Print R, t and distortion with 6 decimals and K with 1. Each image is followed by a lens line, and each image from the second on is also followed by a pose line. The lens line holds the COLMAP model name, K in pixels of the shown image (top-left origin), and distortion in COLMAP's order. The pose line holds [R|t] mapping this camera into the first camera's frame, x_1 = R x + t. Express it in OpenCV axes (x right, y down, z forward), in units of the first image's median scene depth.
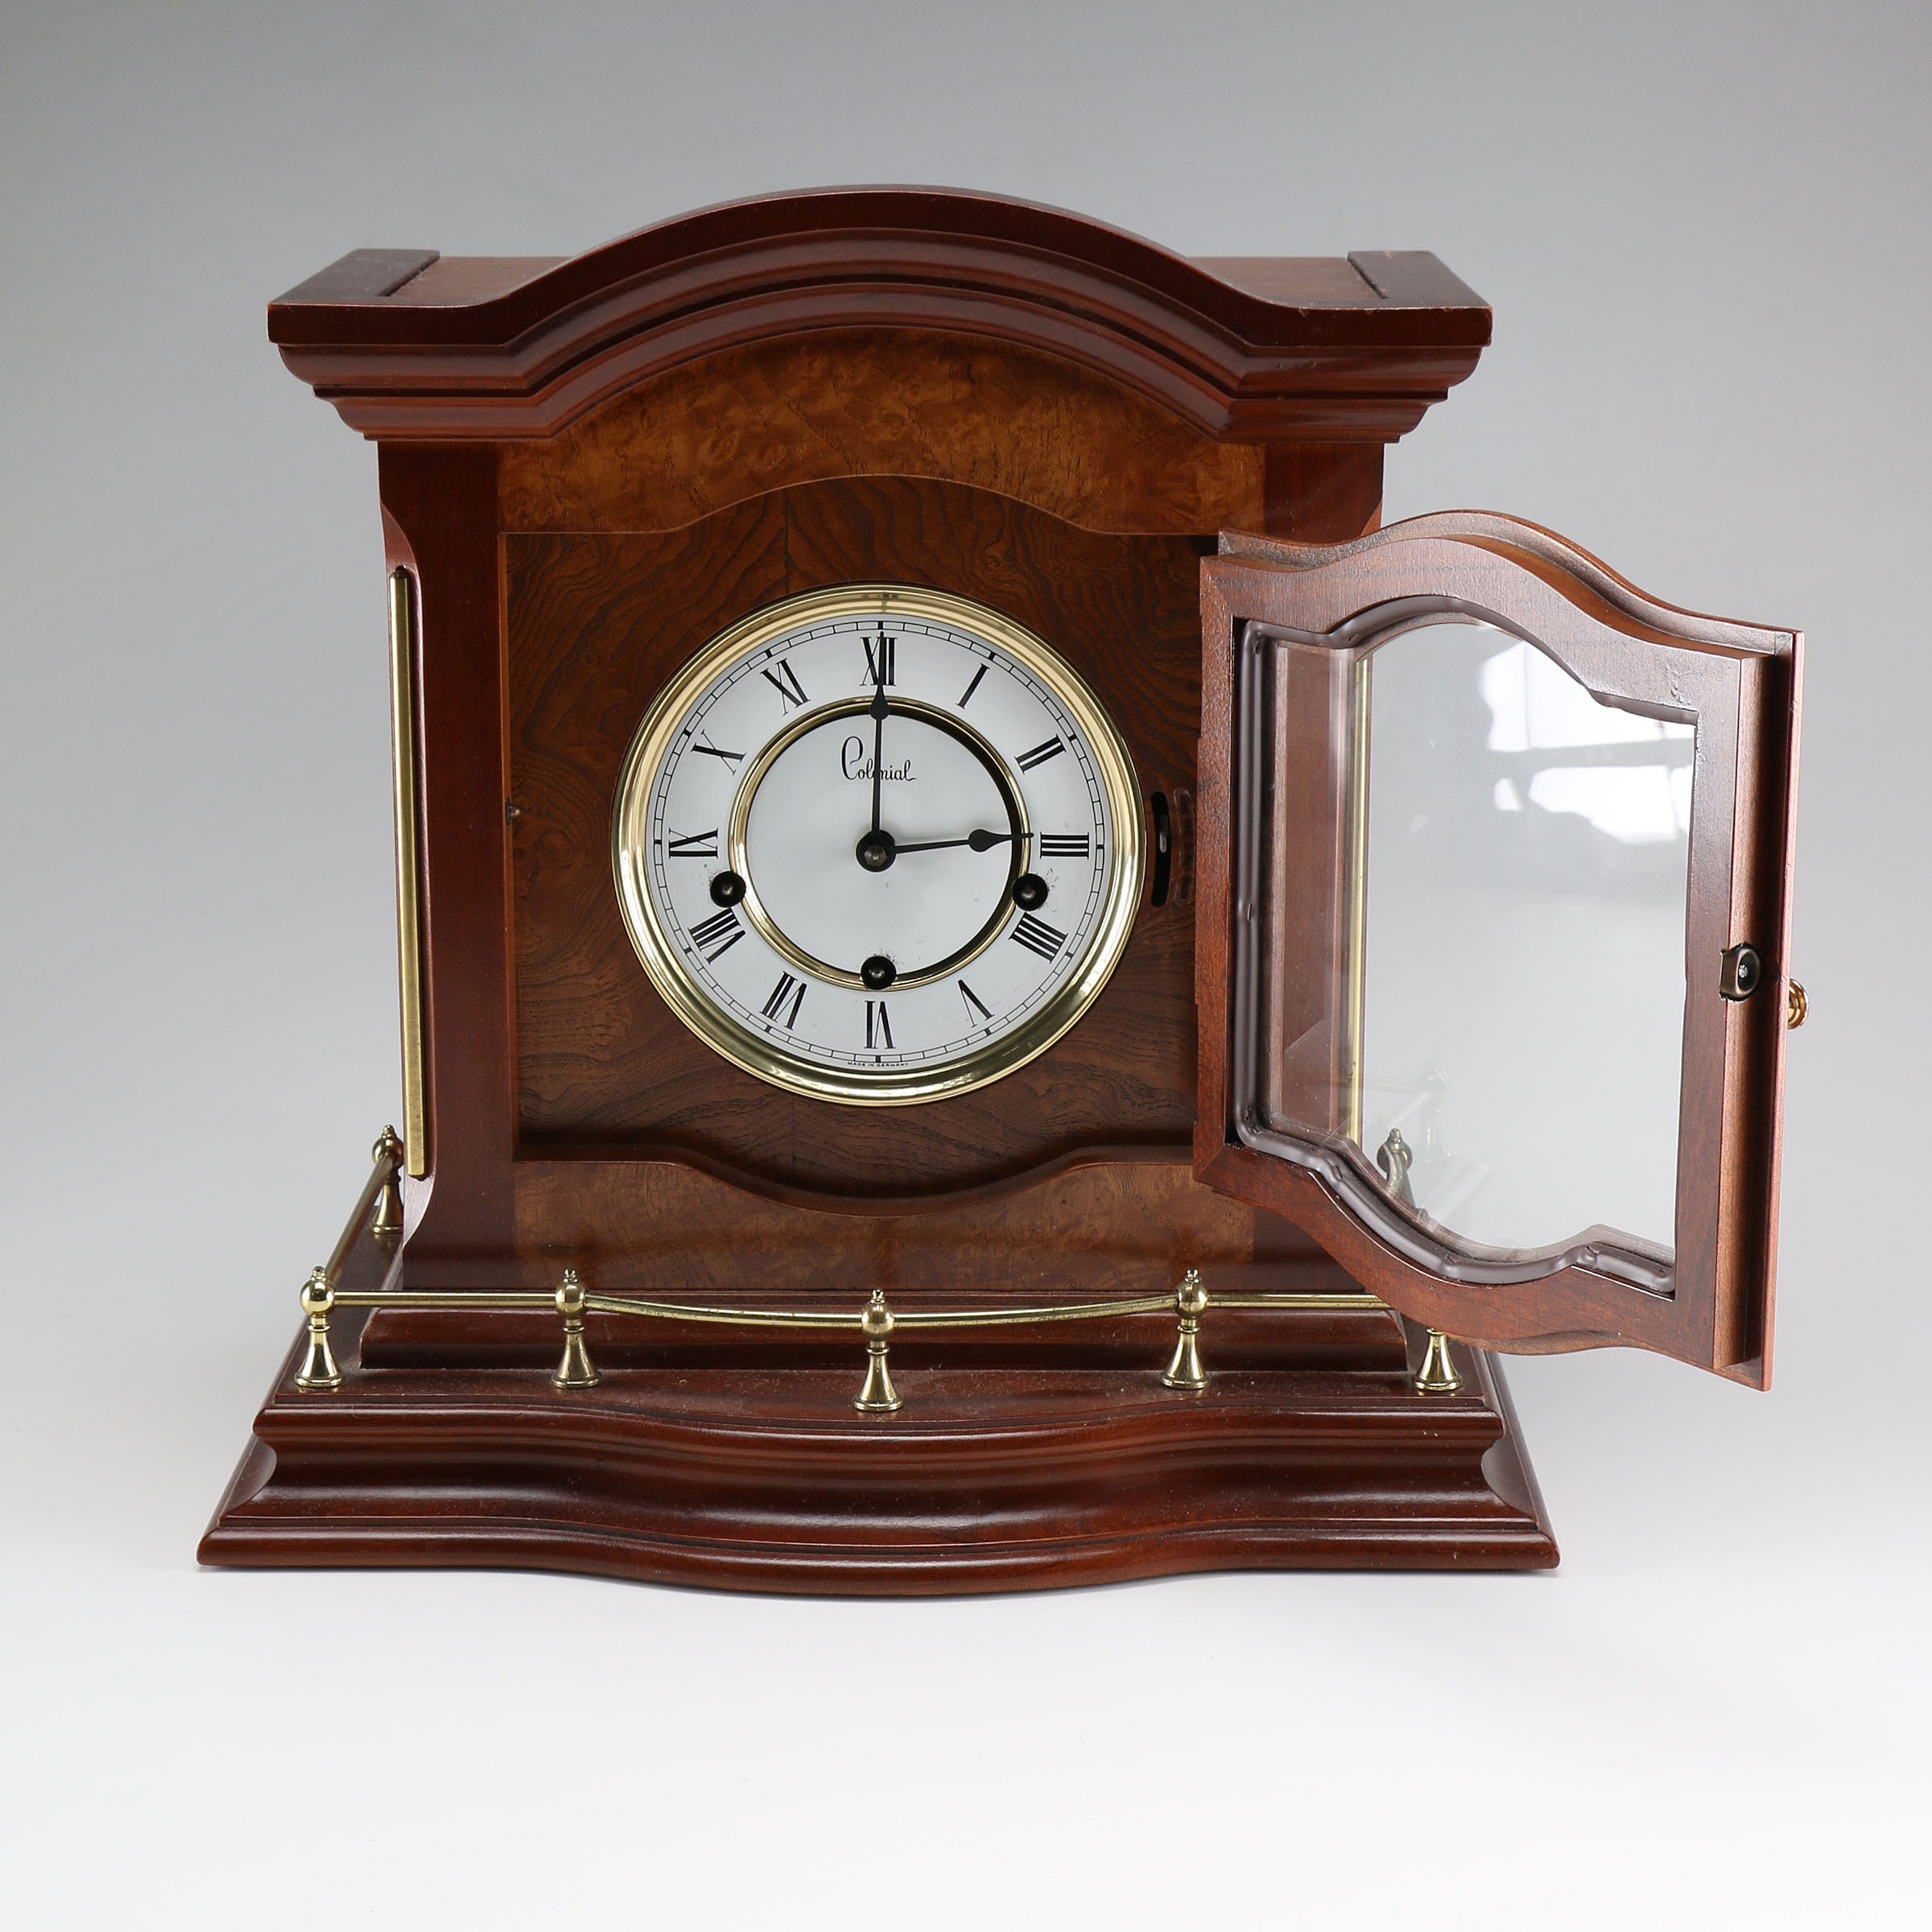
lens RADIAL K [[4800.0, 0, 897.6], [0, 4800.0, 948.0], [0, 0, 1]] dist [0.258897, 0.000000]
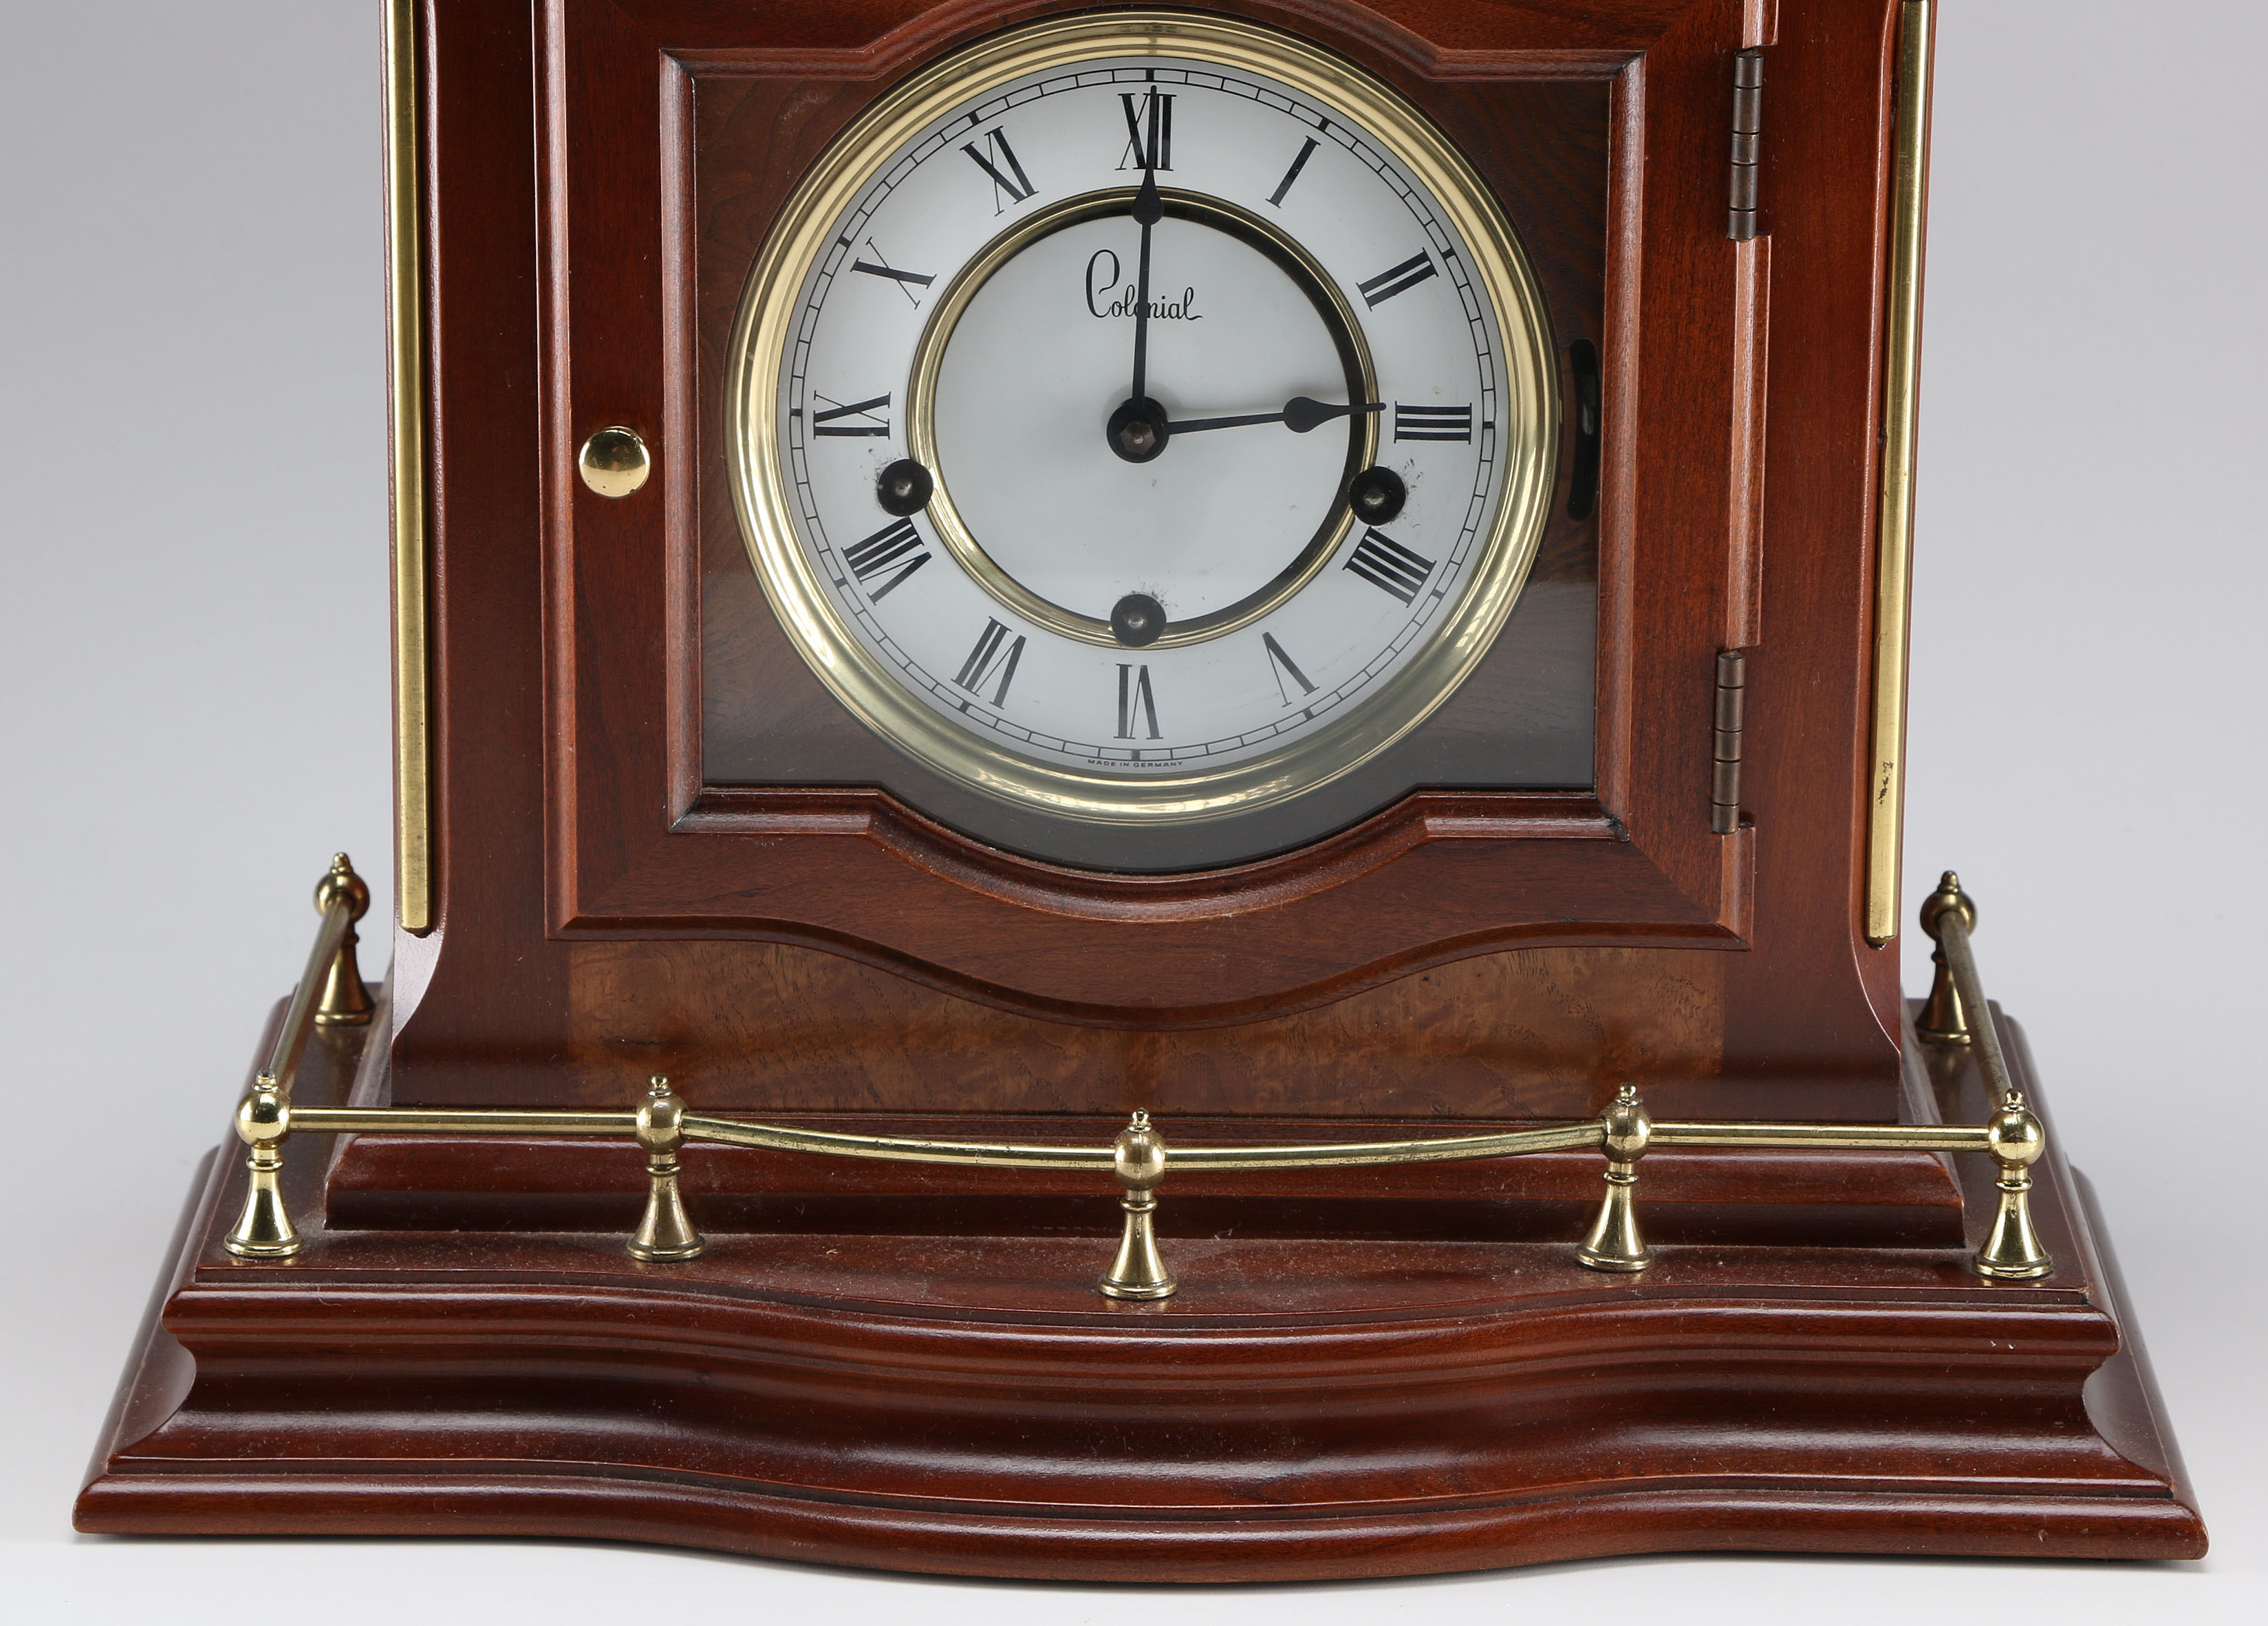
lens RADIAL K [[8970.5, 0, 1047.0], [0, 8970.5, 779.2], [0, 0, 1]] dist [1.073547, 0.000000]
pose [[0.999943, 0.008385, 0.006657, -0.024781], [-0.008546, 0.999661, 0.024585, -0.003025], [-0.006449, -0.024640, 0.999676, -0.204483]]
